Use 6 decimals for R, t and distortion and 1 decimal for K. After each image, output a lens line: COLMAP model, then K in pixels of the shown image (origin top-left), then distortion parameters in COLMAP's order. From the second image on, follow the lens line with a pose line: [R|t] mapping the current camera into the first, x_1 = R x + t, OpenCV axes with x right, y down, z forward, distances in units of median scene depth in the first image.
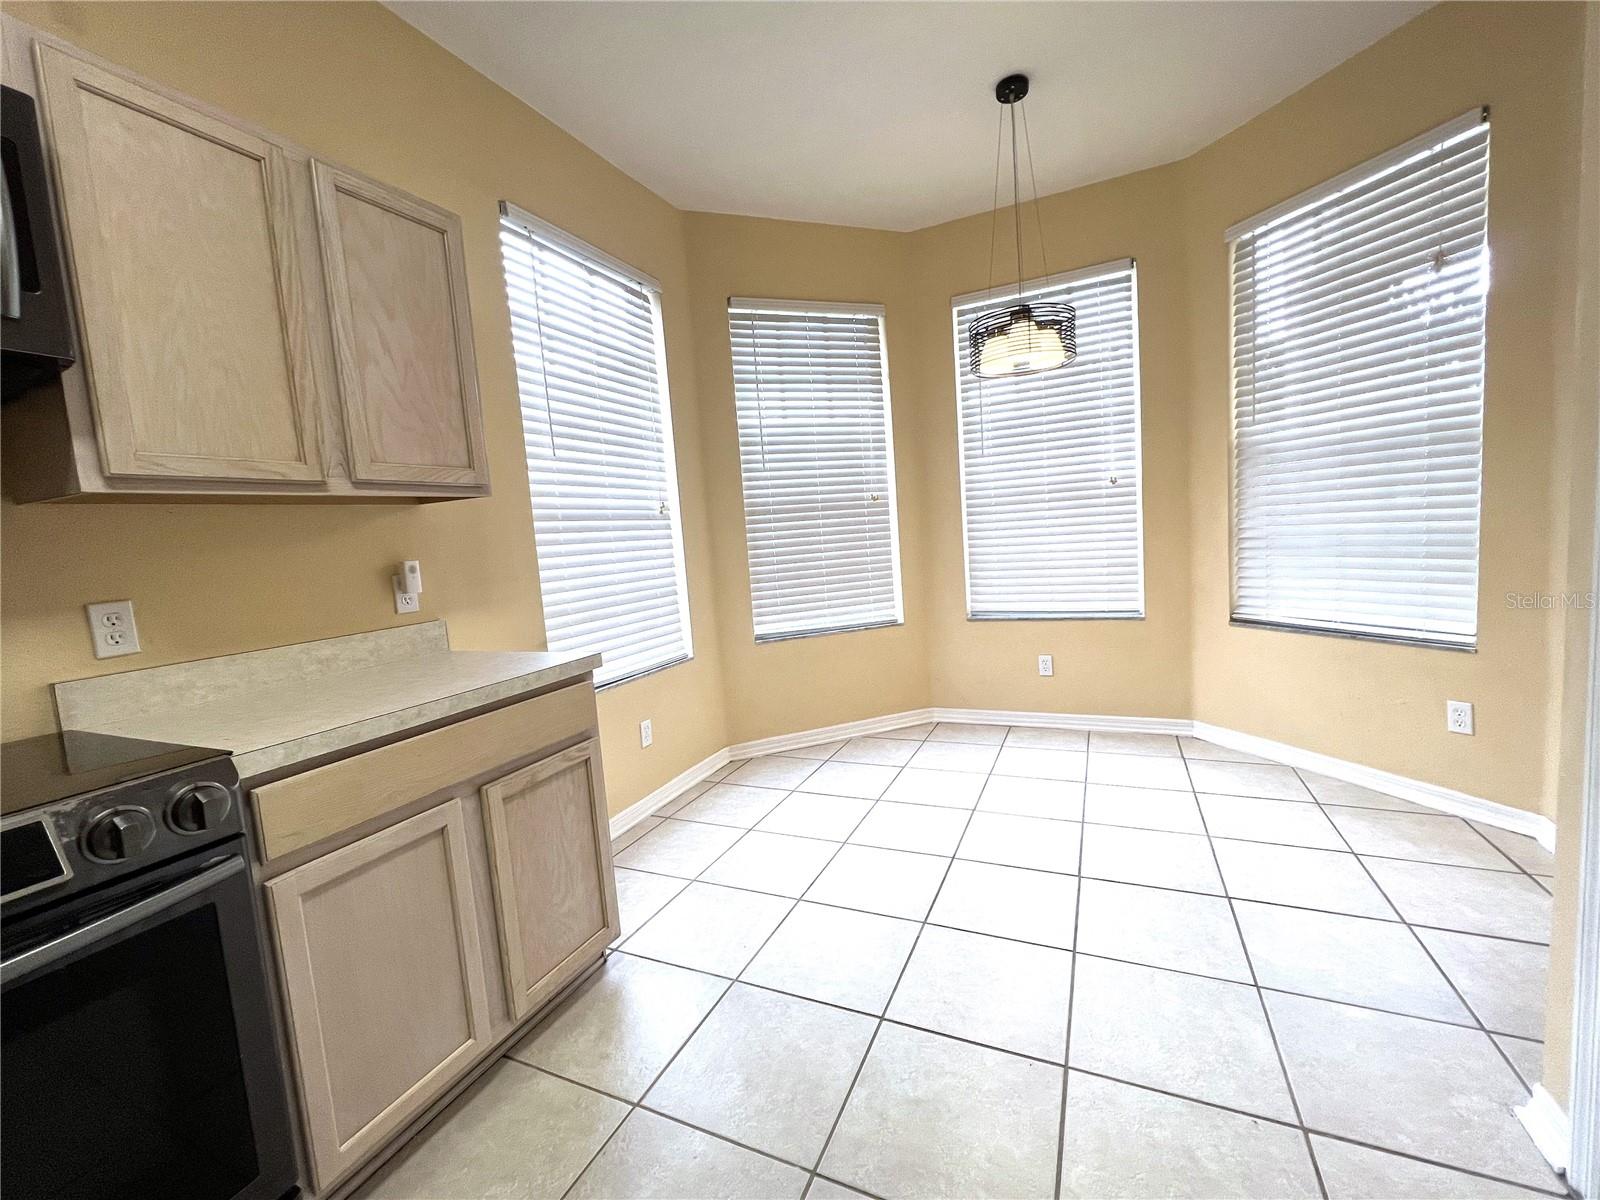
lens RADIAL K [[638.9, 0, 820.3], [0, 638.9, 593.9], [0, 0, 1]] dist [0.000203, -0.000327]
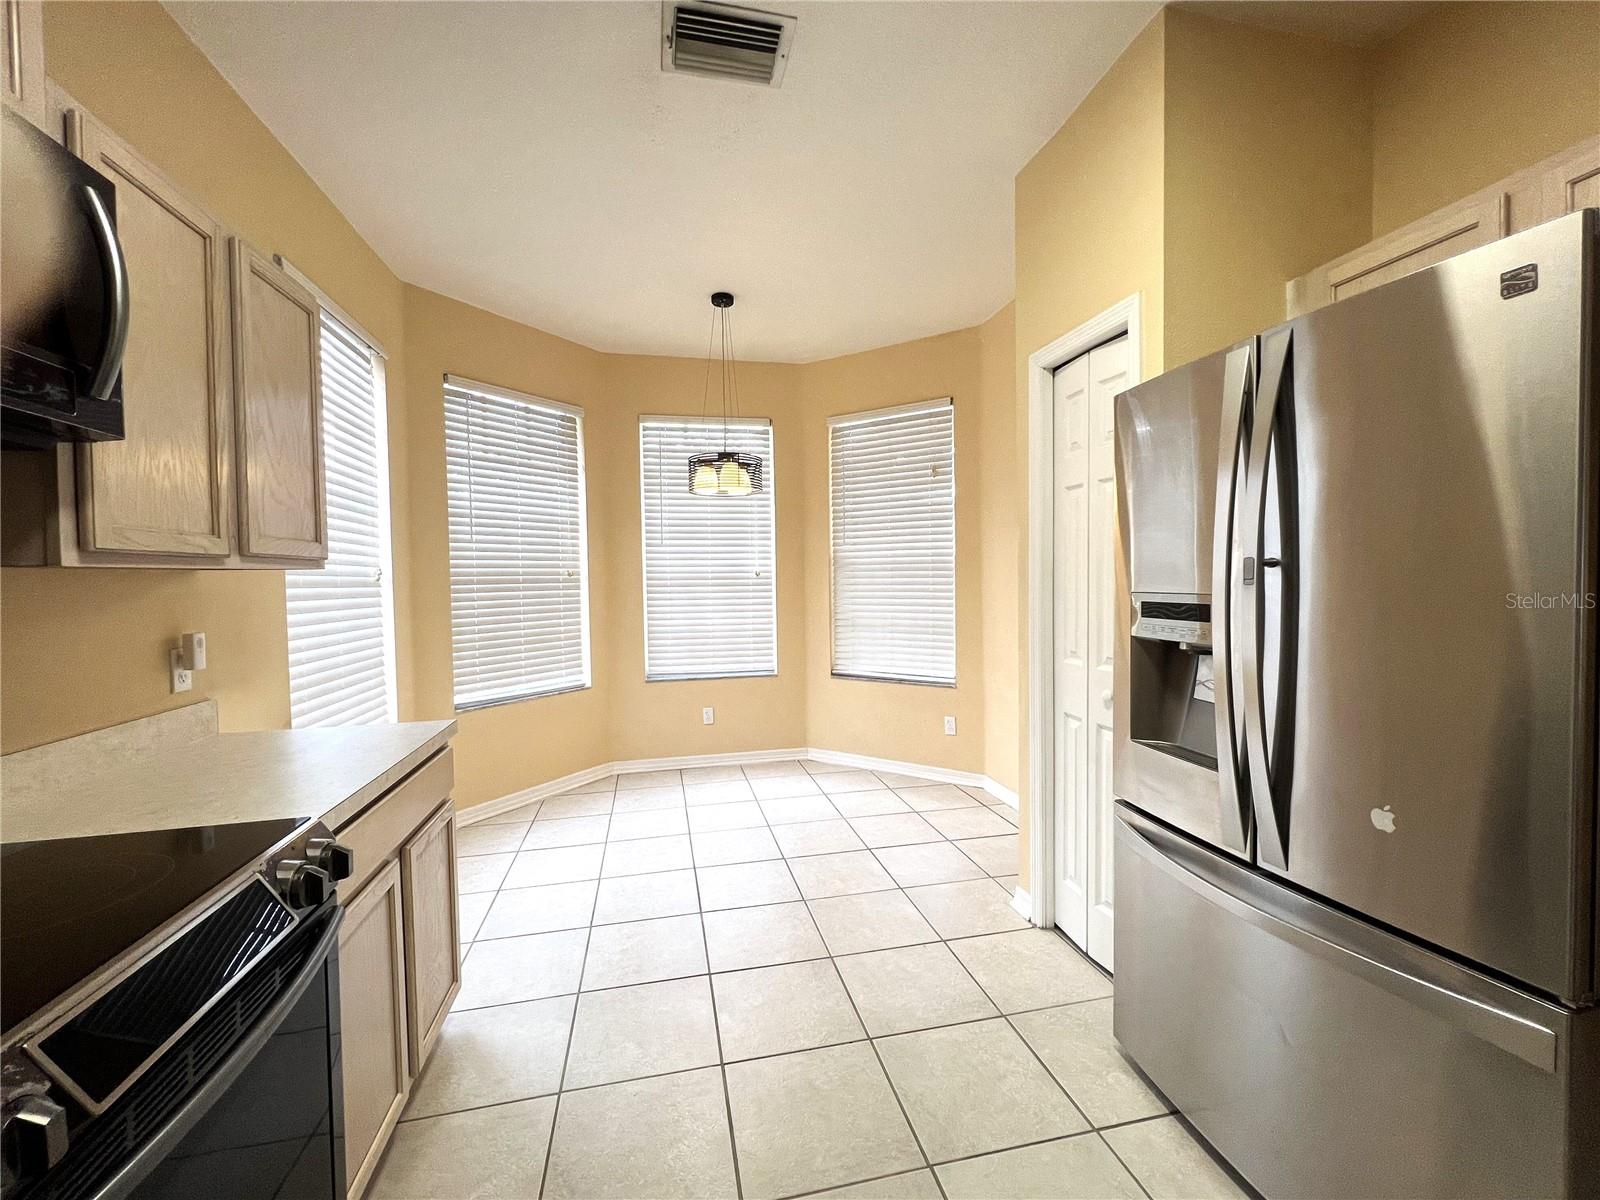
lens RADIAL K [[638.9, 0, 790.5], [0, 638.9, 596.2], [0, 0, 1]] dist [0.000203, -0.000327]
pose [[0.804076, 0.042306, 0.593019, -0.298623], [0.014781, 0.995734, -0.091078, -0.005521], [-0.594342, 0.081999, 0.800021, -0.127420]]
